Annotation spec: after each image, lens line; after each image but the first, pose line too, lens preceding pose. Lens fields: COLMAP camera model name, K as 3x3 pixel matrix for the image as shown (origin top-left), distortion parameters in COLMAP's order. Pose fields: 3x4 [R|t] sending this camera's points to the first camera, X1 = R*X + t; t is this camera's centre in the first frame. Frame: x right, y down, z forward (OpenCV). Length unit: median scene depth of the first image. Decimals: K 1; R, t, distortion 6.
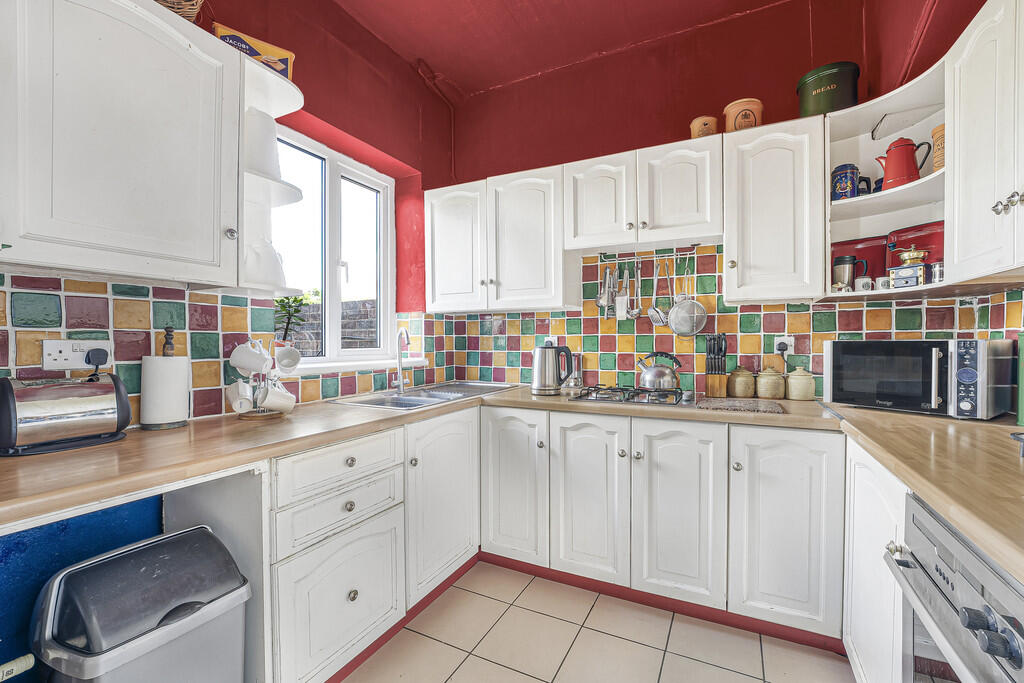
lens RADIAL K [[416.5, 0, 526.5], [0, 416.5, 349.3], [0, 0, 1]] dist [-0.012212, 0.000332]
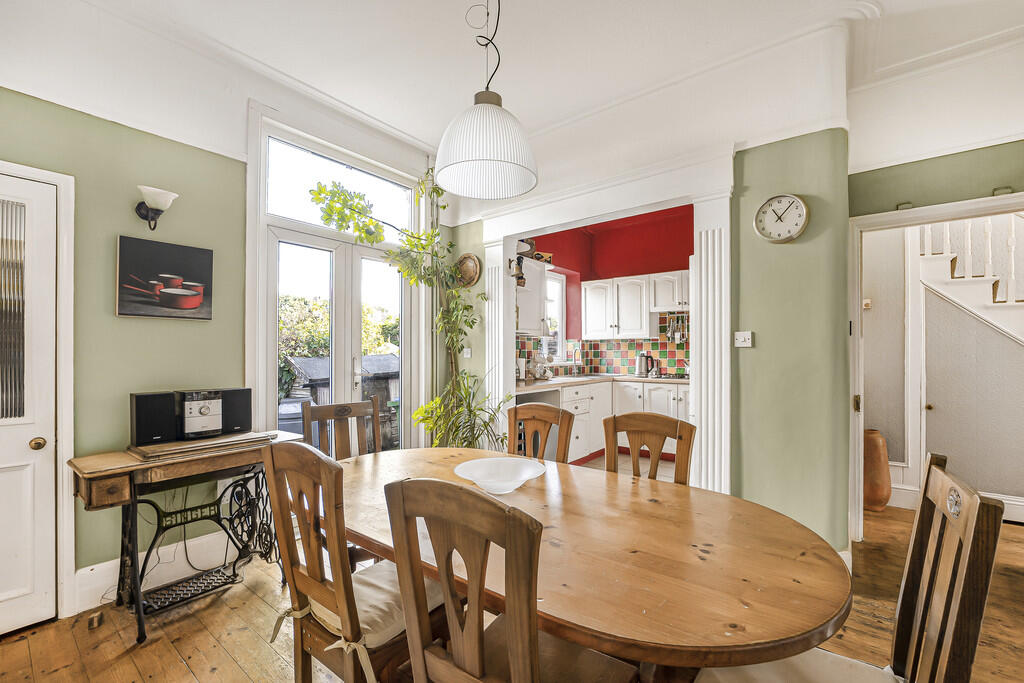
lens RADIAL K [[416.5, 0, 533.3], [0, 416.5, 354.0], [0, 0, 1]] dist [-0.012212, 0.000332]
pose [[0.982103, -0.000061, -0.188342, -0.105432], [-0.003405, 0.999831, -0.018080, 0.027302], [0.188312, 0.018398, 0.981937, -1.325057]]
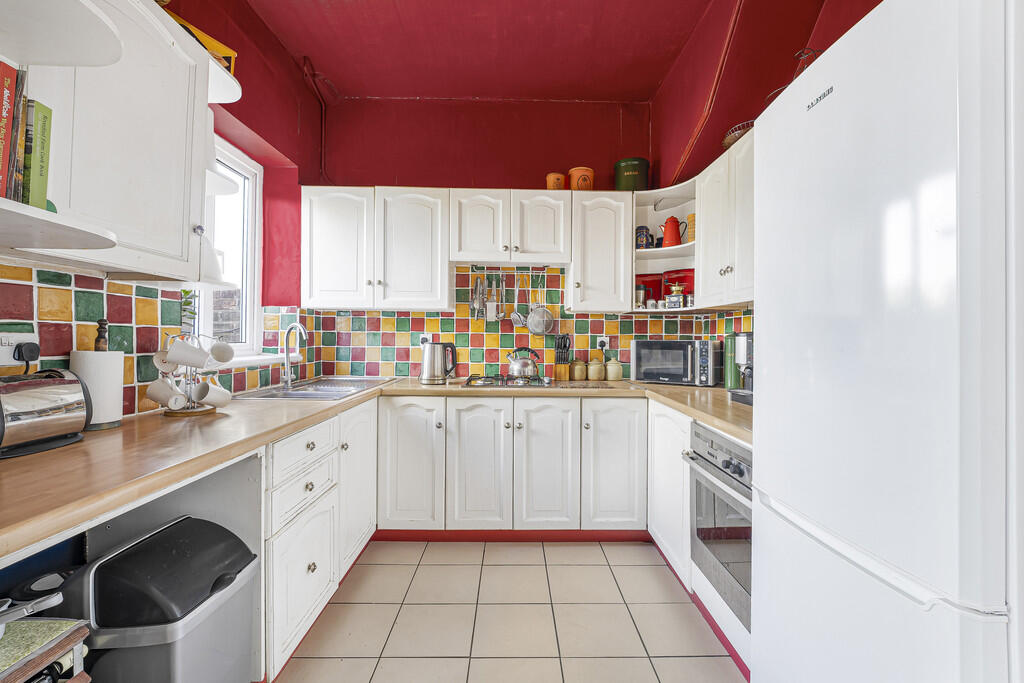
lens RADIAL K [[427.3, 0, 513.2], [0, 427.3, 341.9], [0, 0, 1]] dist [0.001763, -0.000132]
pose [[0.896072, 0.006925, 0.443855, -0.289694], [-0.003556, 0.999958, -0.008423, 0.000714], [-0.443895, 0.005969, 0.896059, -0.169308]]
